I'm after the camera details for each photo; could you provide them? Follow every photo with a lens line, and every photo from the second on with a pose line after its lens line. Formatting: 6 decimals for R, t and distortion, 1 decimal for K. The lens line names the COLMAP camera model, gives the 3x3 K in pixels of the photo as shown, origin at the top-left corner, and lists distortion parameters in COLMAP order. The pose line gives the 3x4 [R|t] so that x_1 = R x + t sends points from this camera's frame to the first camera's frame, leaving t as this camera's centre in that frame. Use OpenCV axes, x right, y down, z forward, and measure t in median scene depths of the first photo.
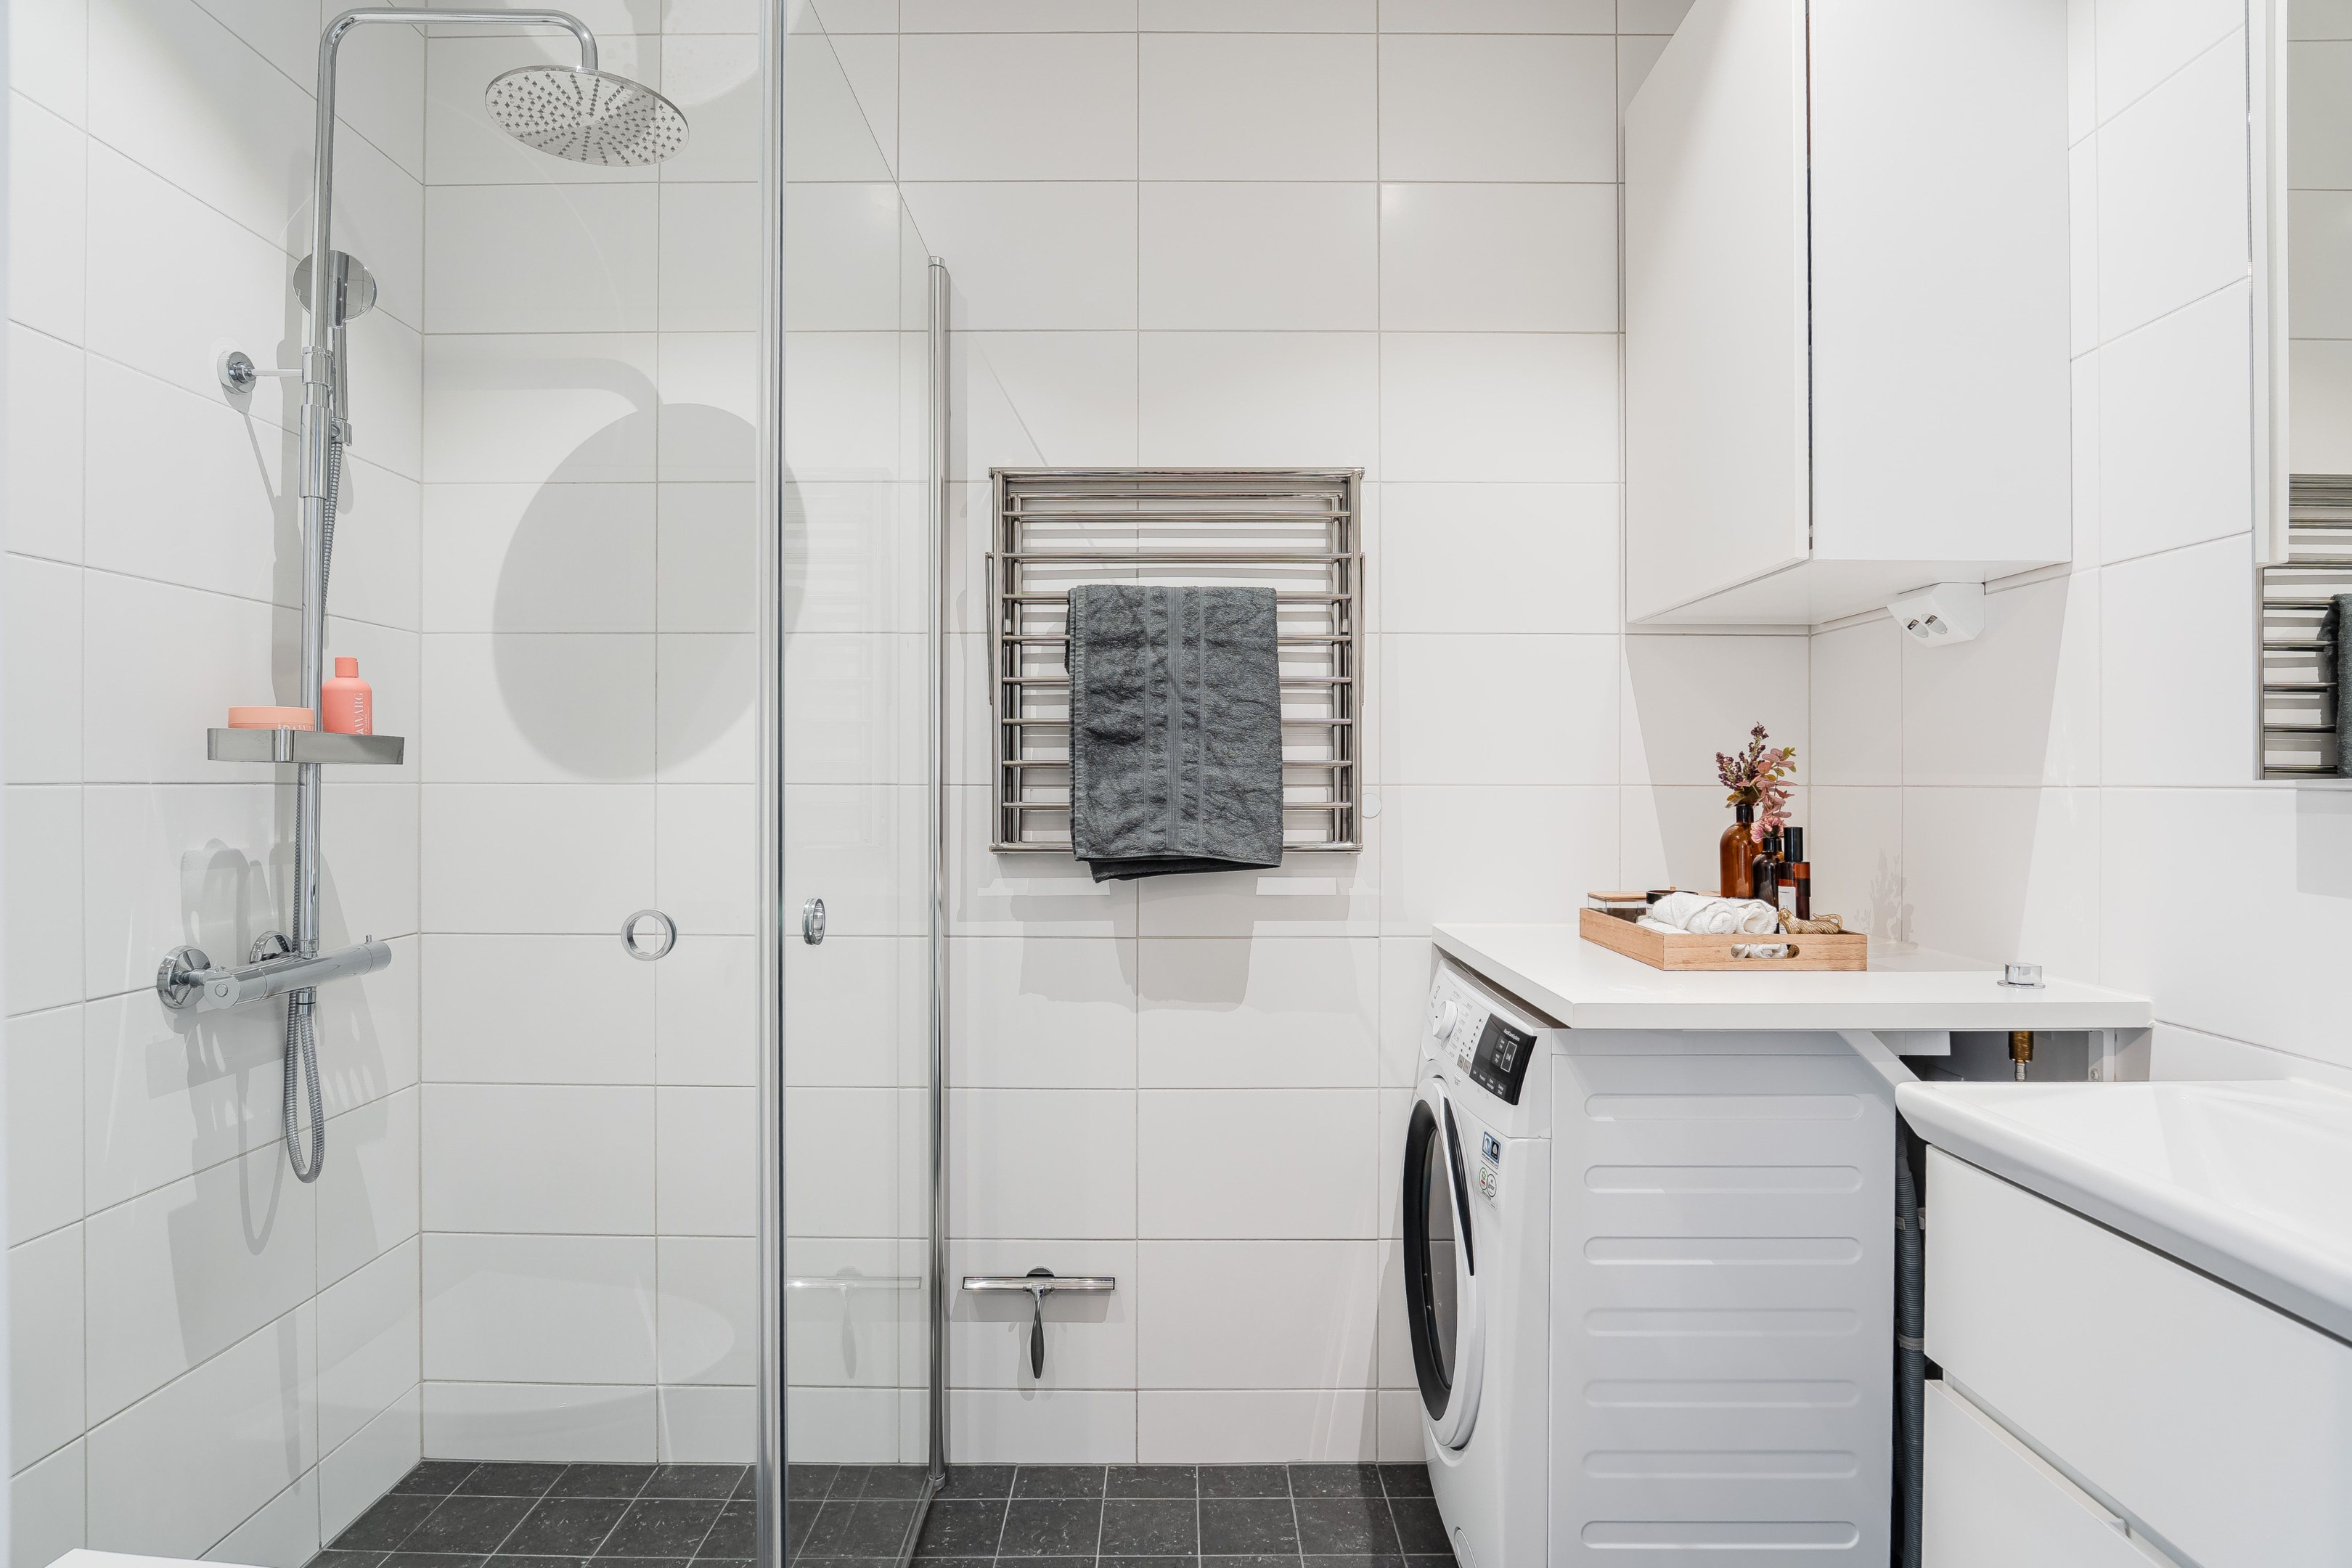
lens RADIAL K [[1284.9, 0, 1155.6], [0, 1284.9, 771.2], [0, 0, 1]] dist [-0.021475, 0.006355]
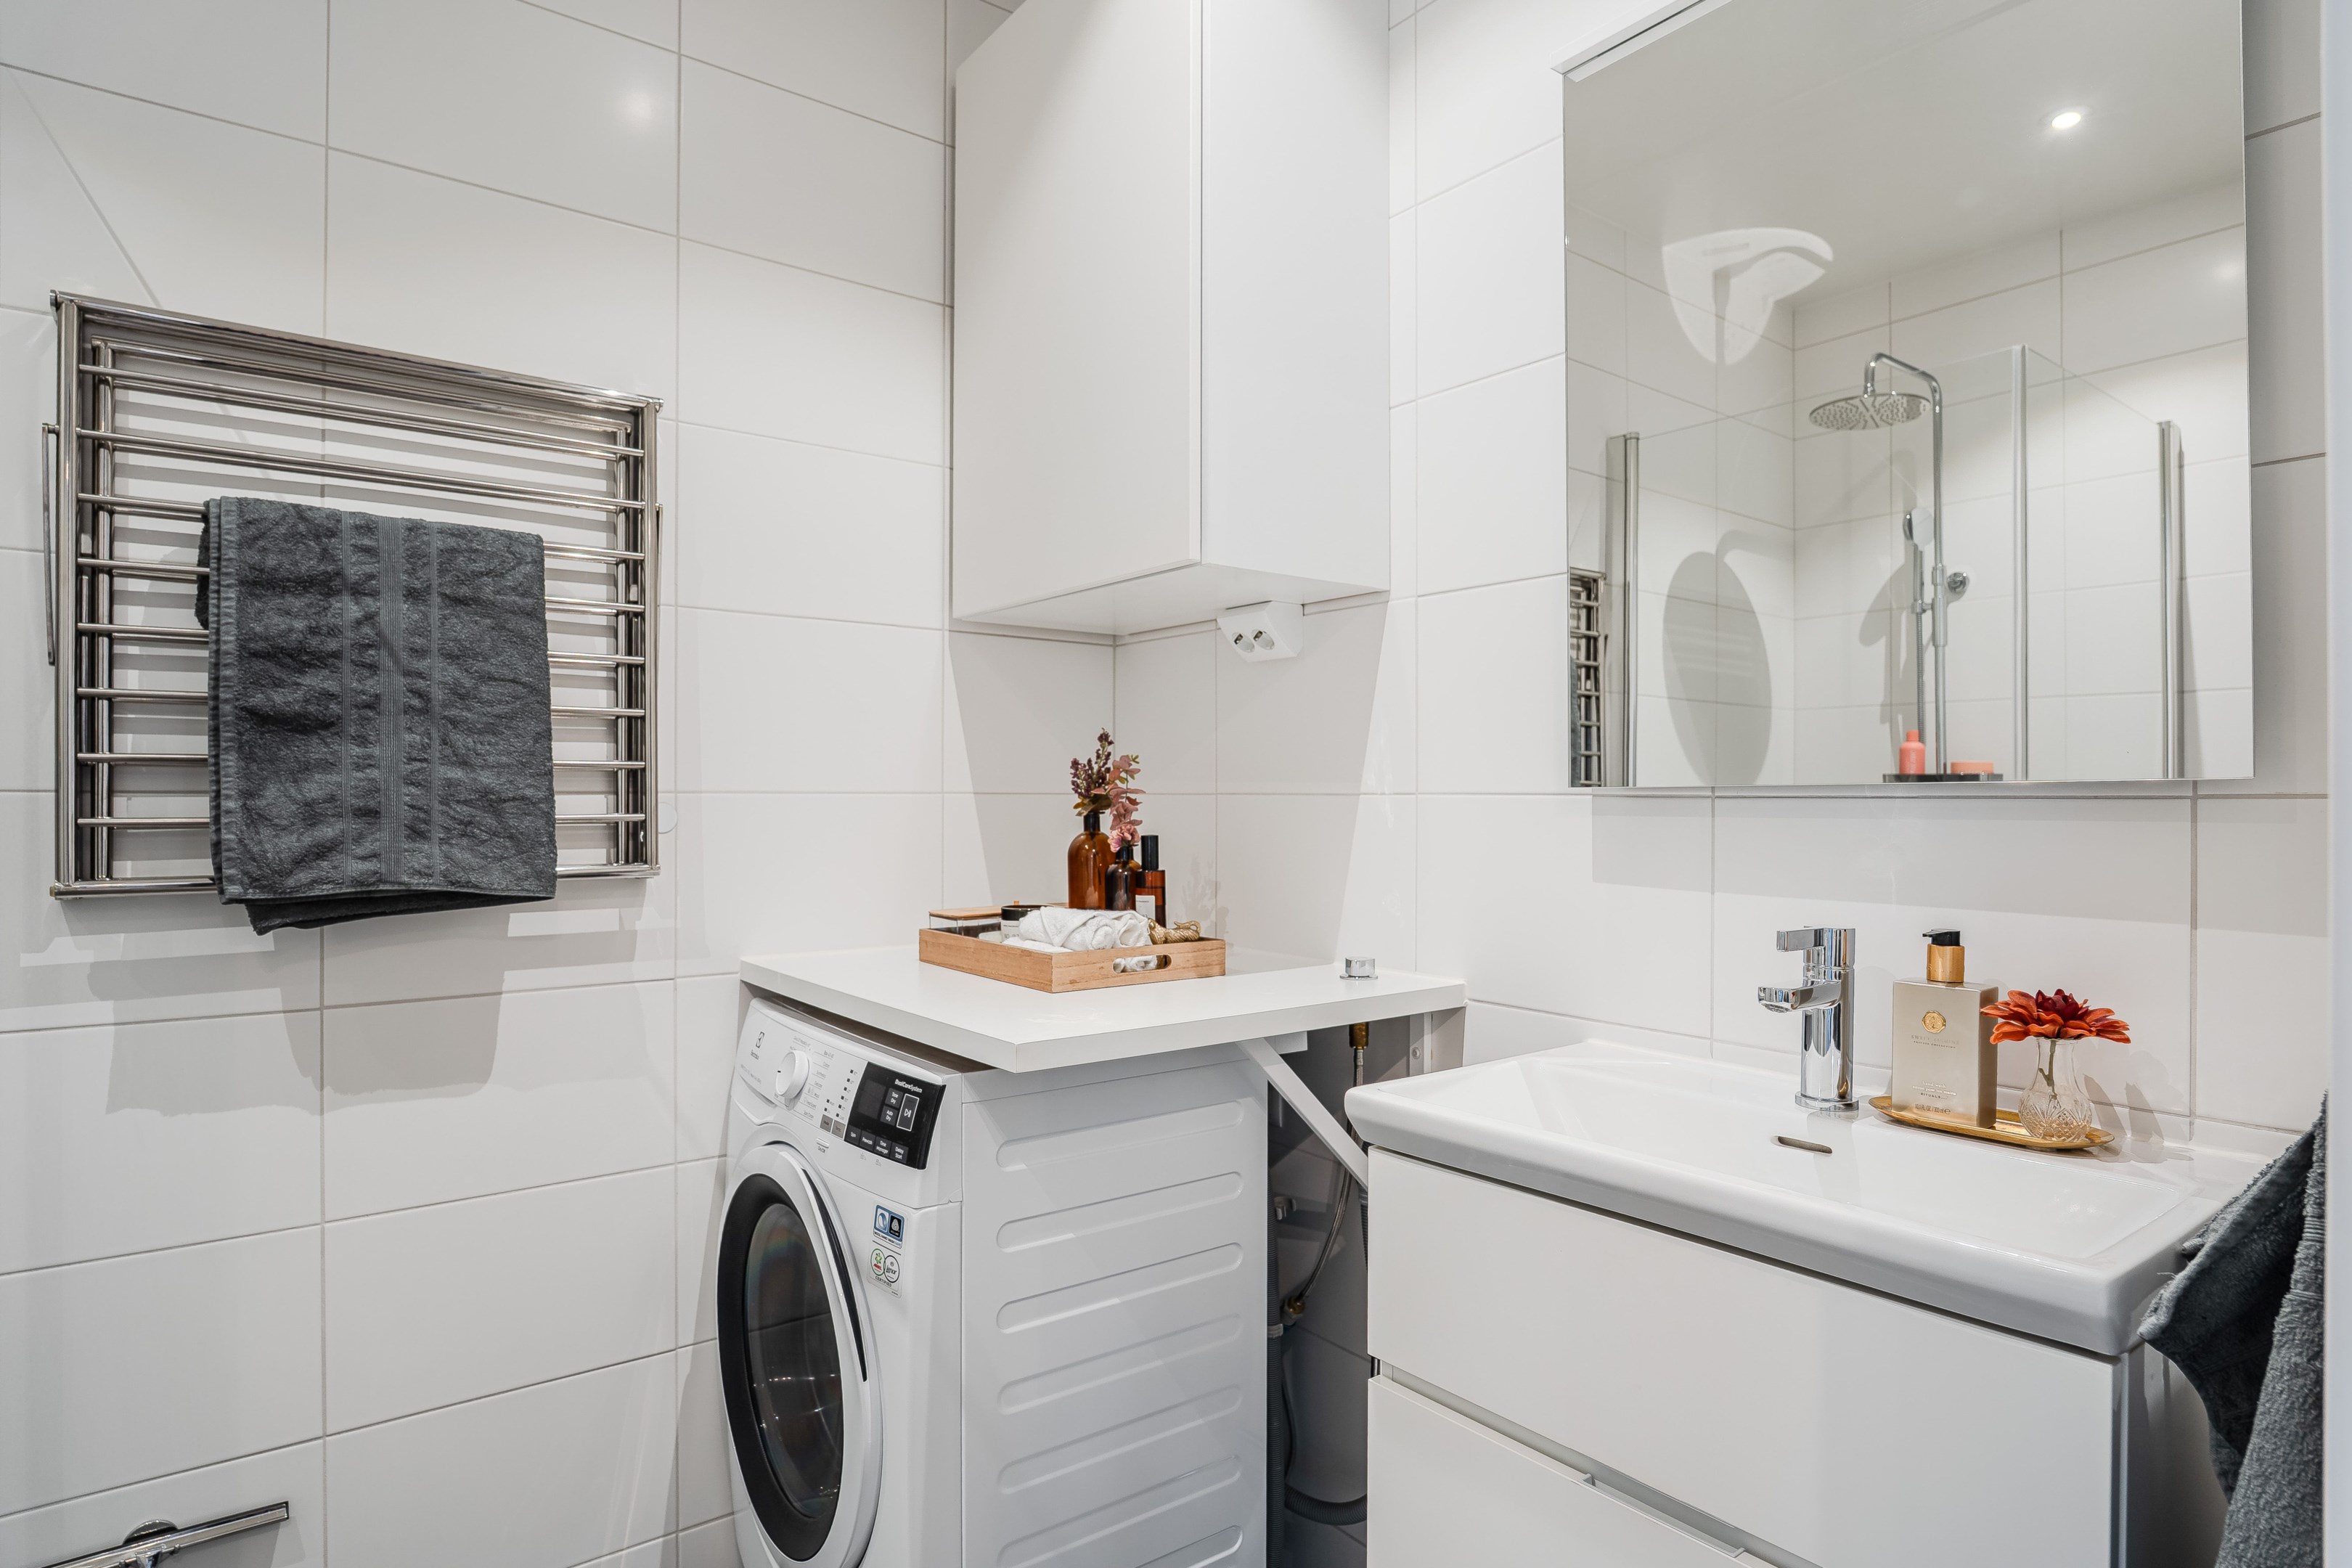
lens RADIAL K [[1284.9, 0, 1176.9], [0, 1284.9, 792.4], [0, 0, 1]] dist [-0.021475, 0.006355]
pose [[0.786986, 0.002736, 0.616965, -0.081440], [-0.006950, 0.999966, 0.004431, 0.005153], [-0.616931, -0.007776, 0.786978, 0.171808]]
